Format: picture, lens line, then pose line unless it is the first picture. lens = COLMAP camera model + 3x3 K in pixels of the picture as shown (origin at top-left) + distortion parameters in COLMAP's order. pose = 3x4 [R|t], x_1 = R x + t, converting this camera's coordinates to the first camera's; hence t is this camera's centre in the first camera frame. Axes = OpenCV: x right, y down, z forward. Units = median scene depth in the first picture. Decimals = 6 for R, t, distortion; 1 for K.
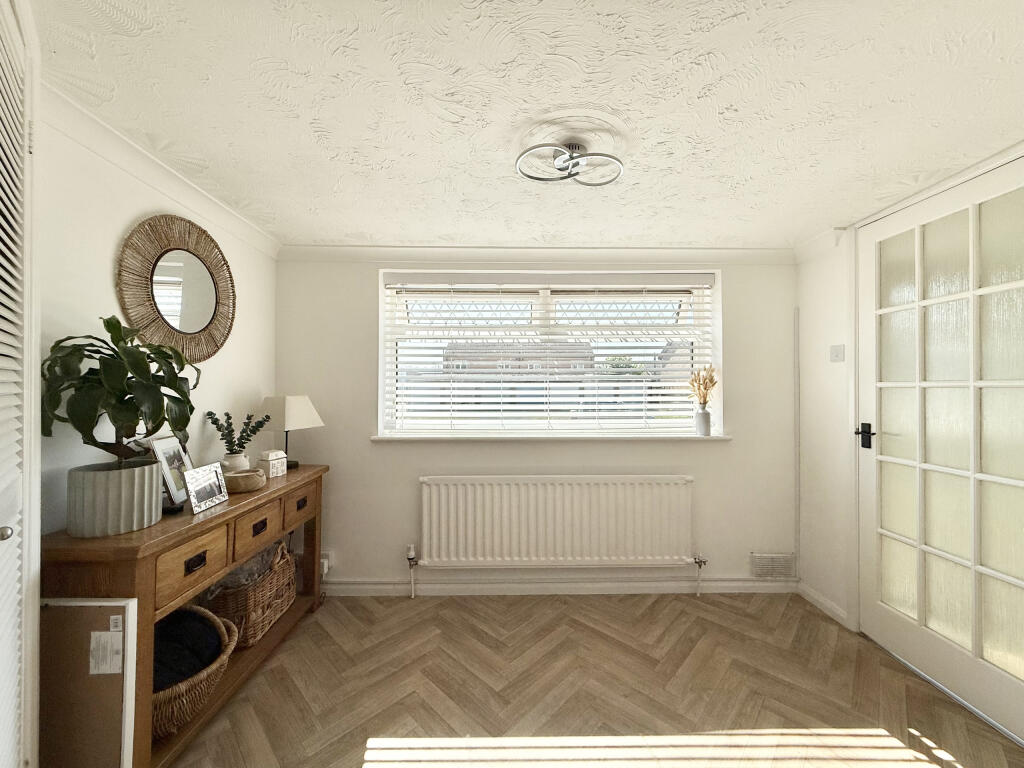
lens RADIAL K [[406.0, 0, 510.1], [0, 406.0, 384.3], [0, 0, 1]] dist [-0.000005, -0.000385]
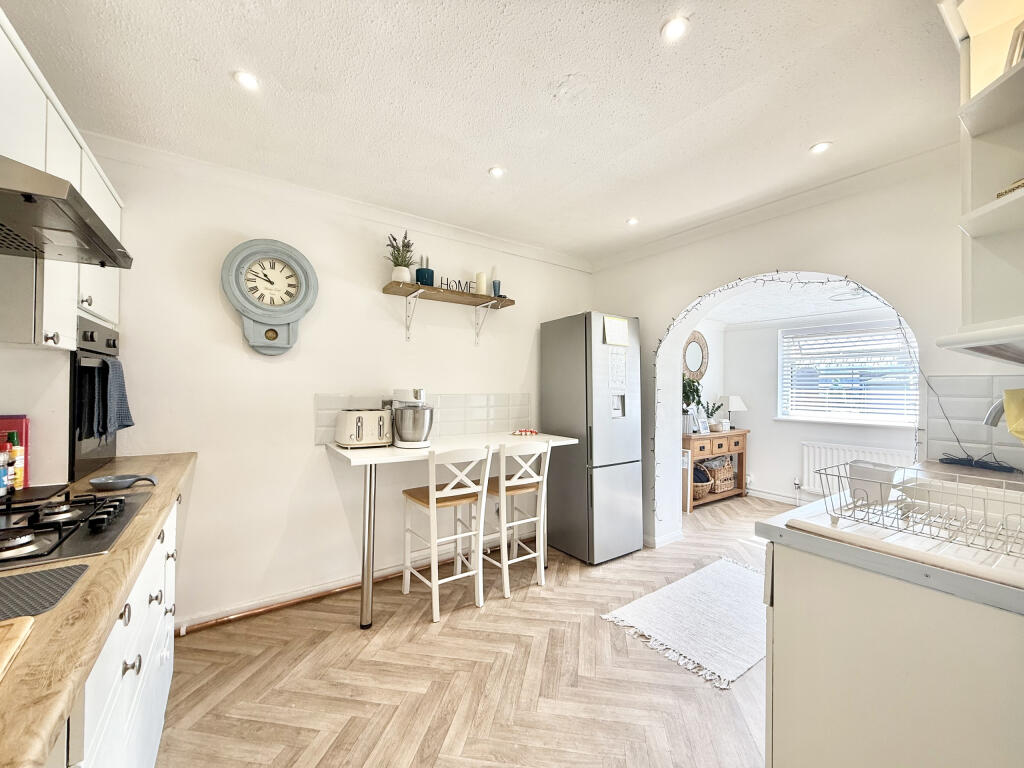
lens RADIAL K [[406.0, 0, 510.1], [0, 406.0, 384.3], [0, 0, 1]] dist [-0.000005, -0.000385]
pose [[0.556068, -0.000508, -0.831137, 0.843075], [-0.002914, 0.999992, -0.002561, -0.032695], [0.831132, 0.003846, 0.556062, -1.659155]]
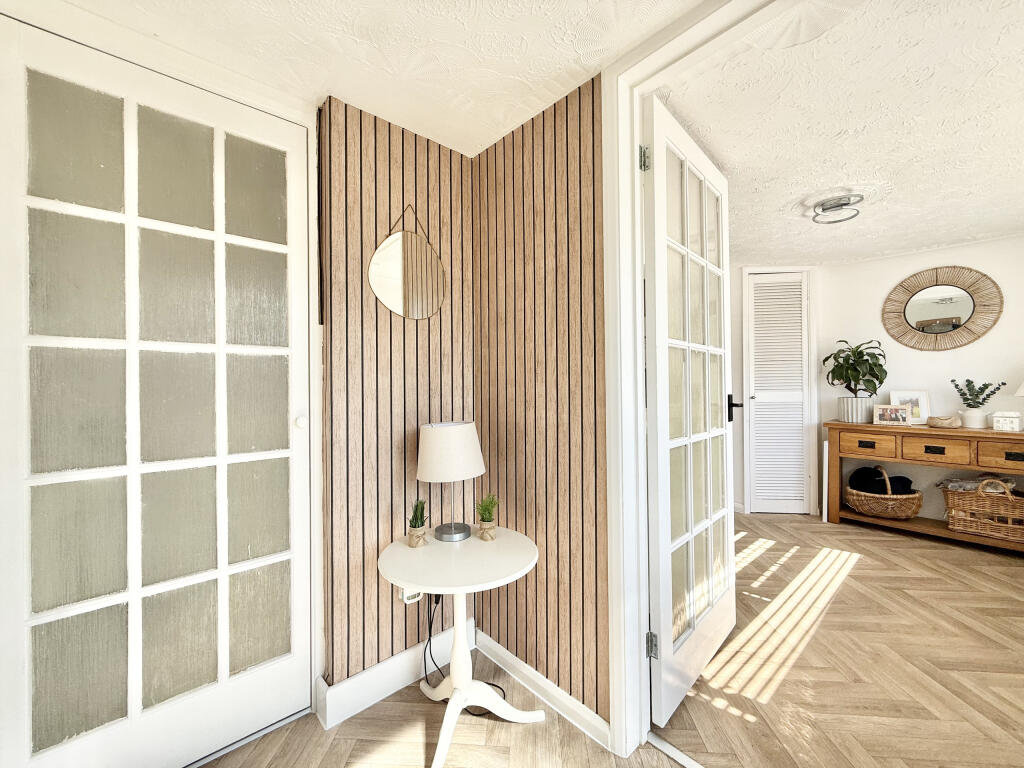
lens RADIAL K [[406.0, 0, 510.1], [0, 406.0, 384.3], [0, 0, 1]] dist [-0.000005, -0.000385]
pose [[-0.770835, 0.006721, -0.637000, 1.800374], [0.016310, 0.999825, -0.009188, 0.083553], [0.636826, -0.017472, -0.770809, 1.237794]]
